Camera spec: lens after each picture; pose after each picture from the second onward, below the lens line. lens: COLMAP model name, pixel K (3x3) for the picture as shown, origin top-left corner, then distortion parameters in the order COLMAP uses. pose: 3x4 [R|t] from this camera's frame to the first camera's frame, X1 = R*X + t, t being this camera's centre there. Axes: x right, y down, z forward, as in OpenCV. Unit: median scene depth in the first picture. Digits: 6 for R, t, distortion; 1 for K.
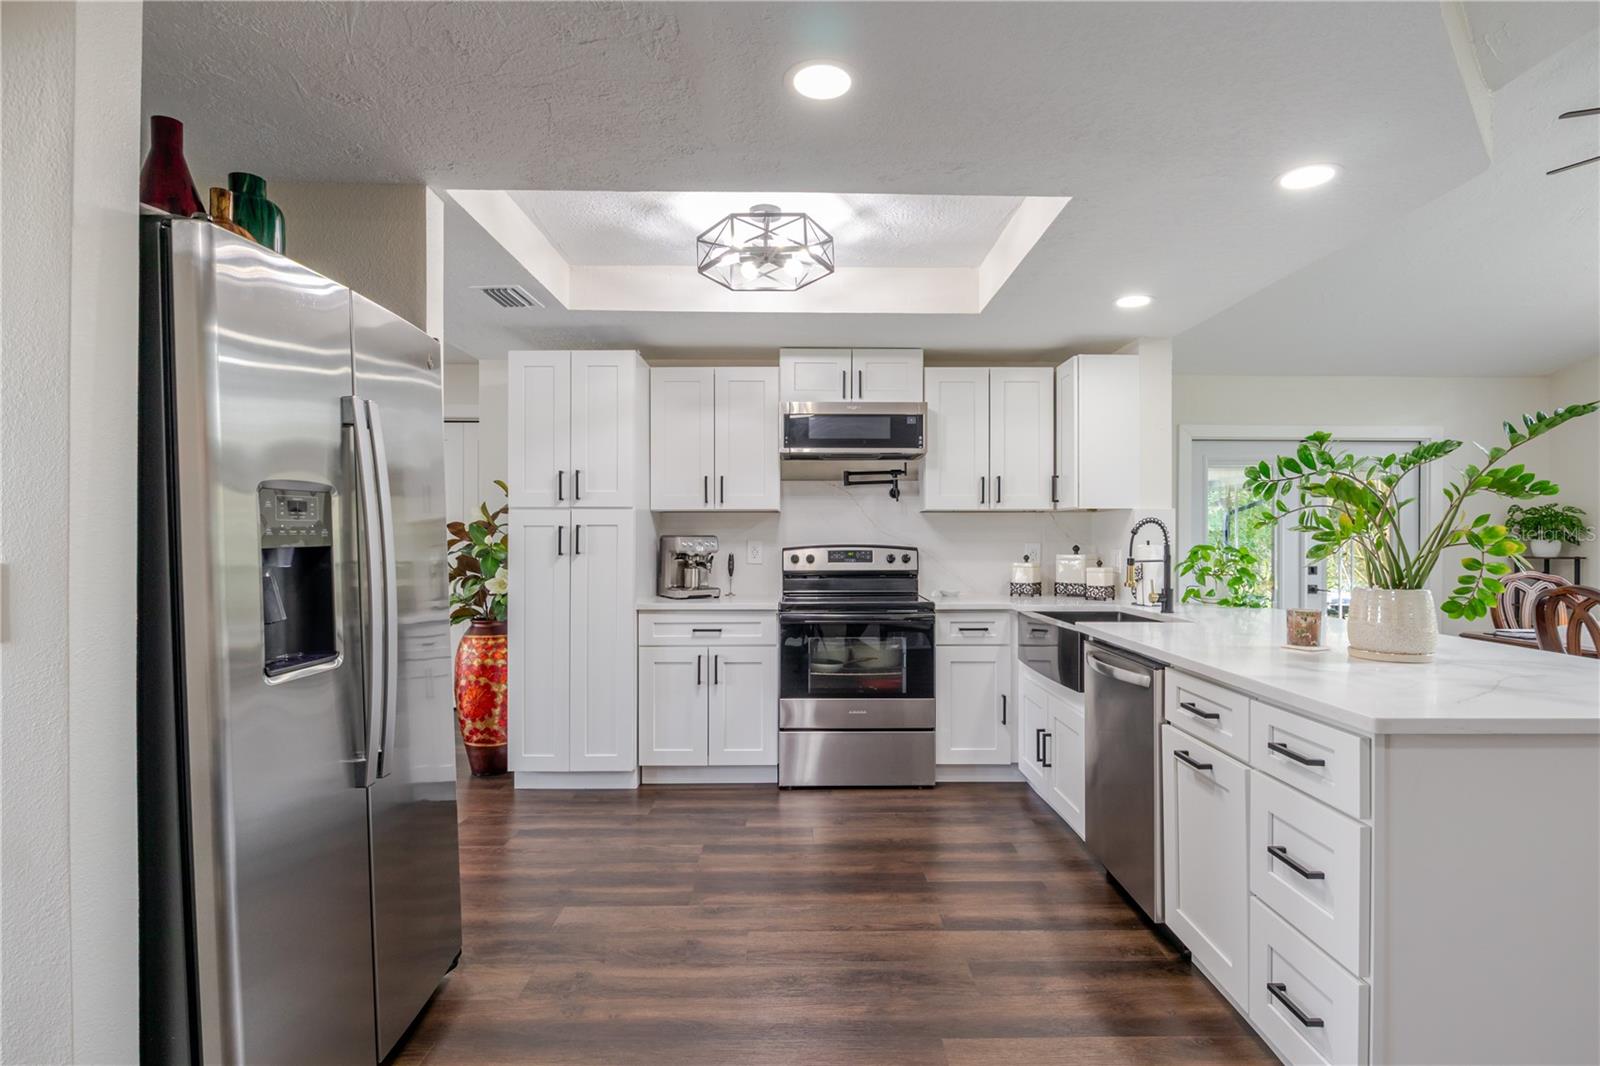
lens RADIAL K [[802.2, 0, 811.2], [0, 802.2, 533.6], [0, 0, 1]] dist [-0.007212, 0.000218]
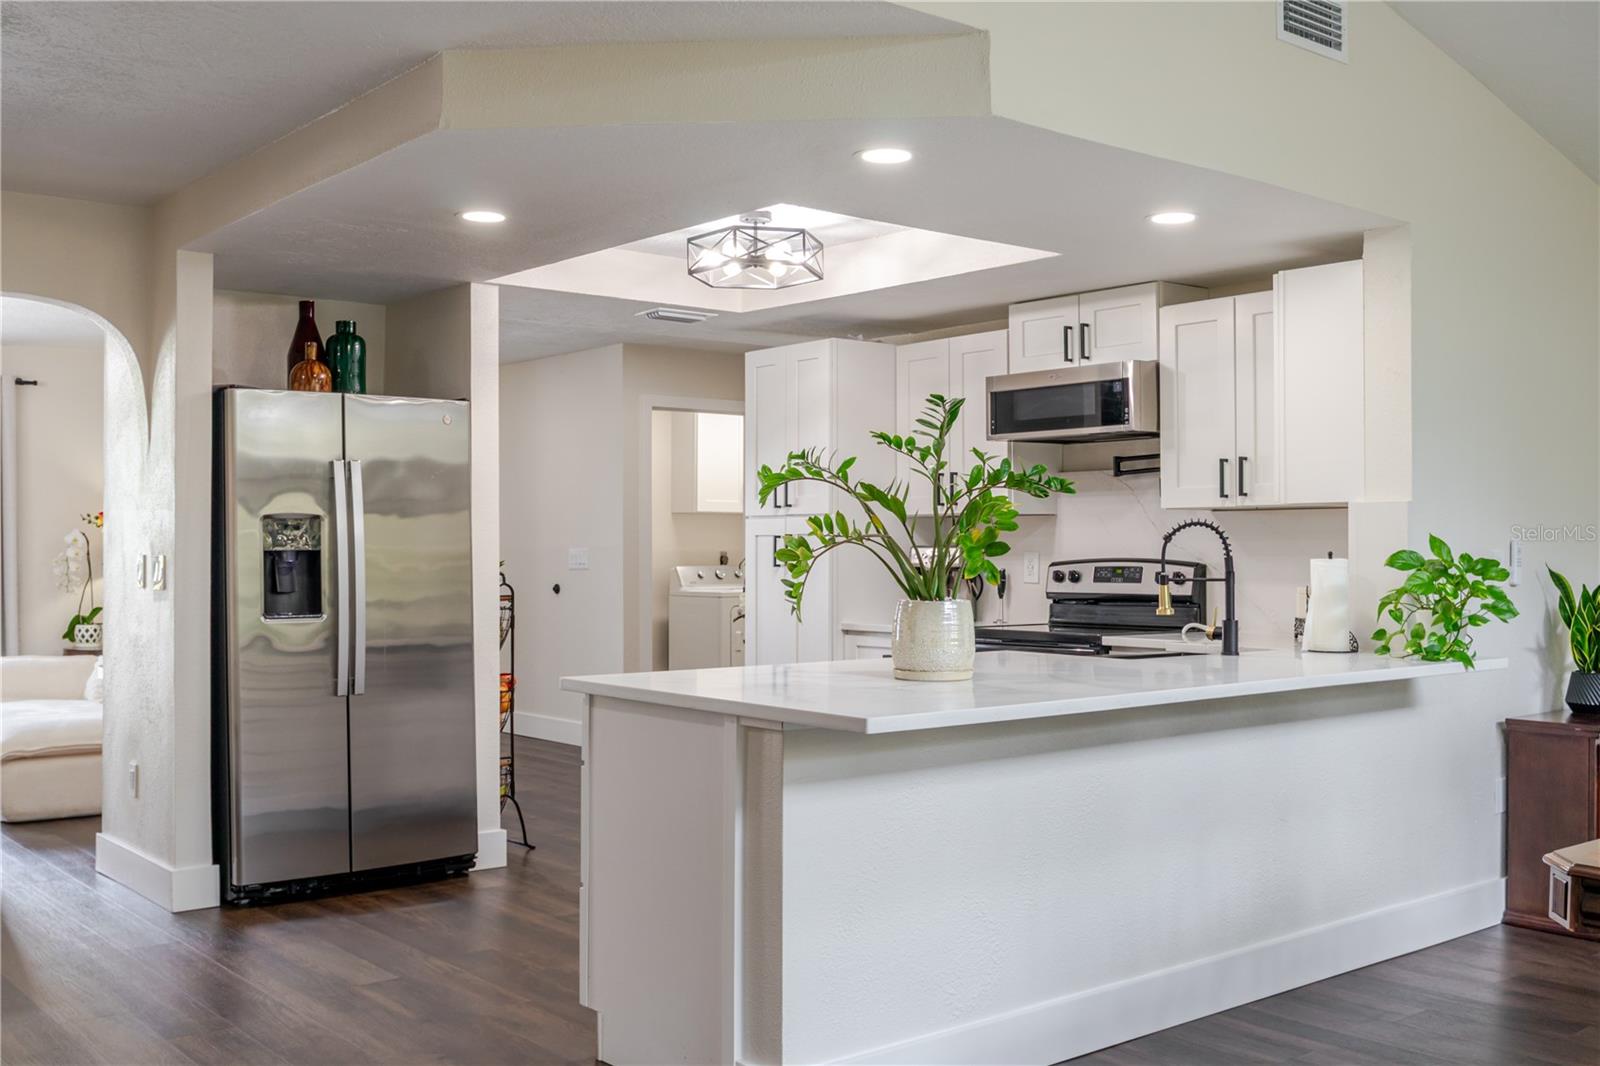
lens RADIAL K [[1584.3, 0, 806.8], [0, 1584.3, 530.1], [0, 0, 1]] dist [-0.040847, -0.016446]
pose [[0.627116, -0.008973, -0.778874, 1.052316], [0.000405, 0.999937, -0.011193, 0.004634], [0.778925, 0.006704, 0.627081, -0.117056]]
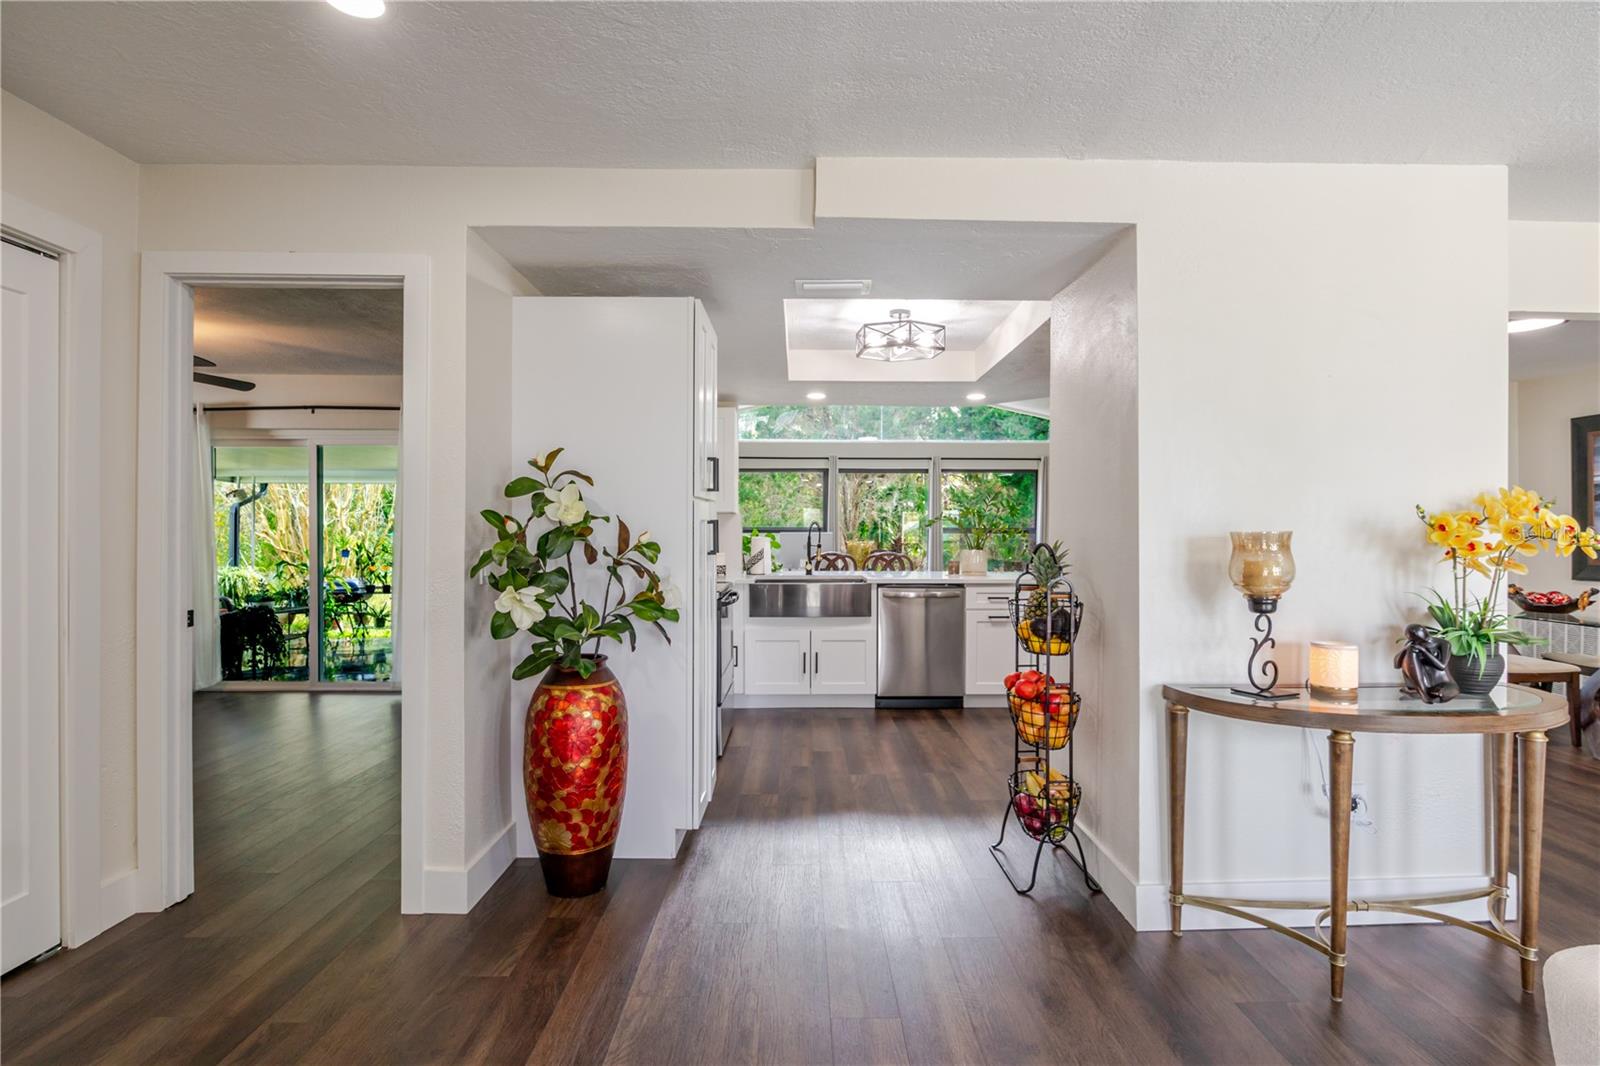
lens RADIAL K [[802.2, 0, 811.2], [0, 802.2, 533.6], [0, 0, 1]] dist [-0.007212, 0.000218]
pose [[-0.006249, -0.005374, 0.999966, -1.085091], [-0.003820, 0.999978, 0.005350, -0.000810], [-0.999973, -0.003786, -0.006269, 0.827647]]
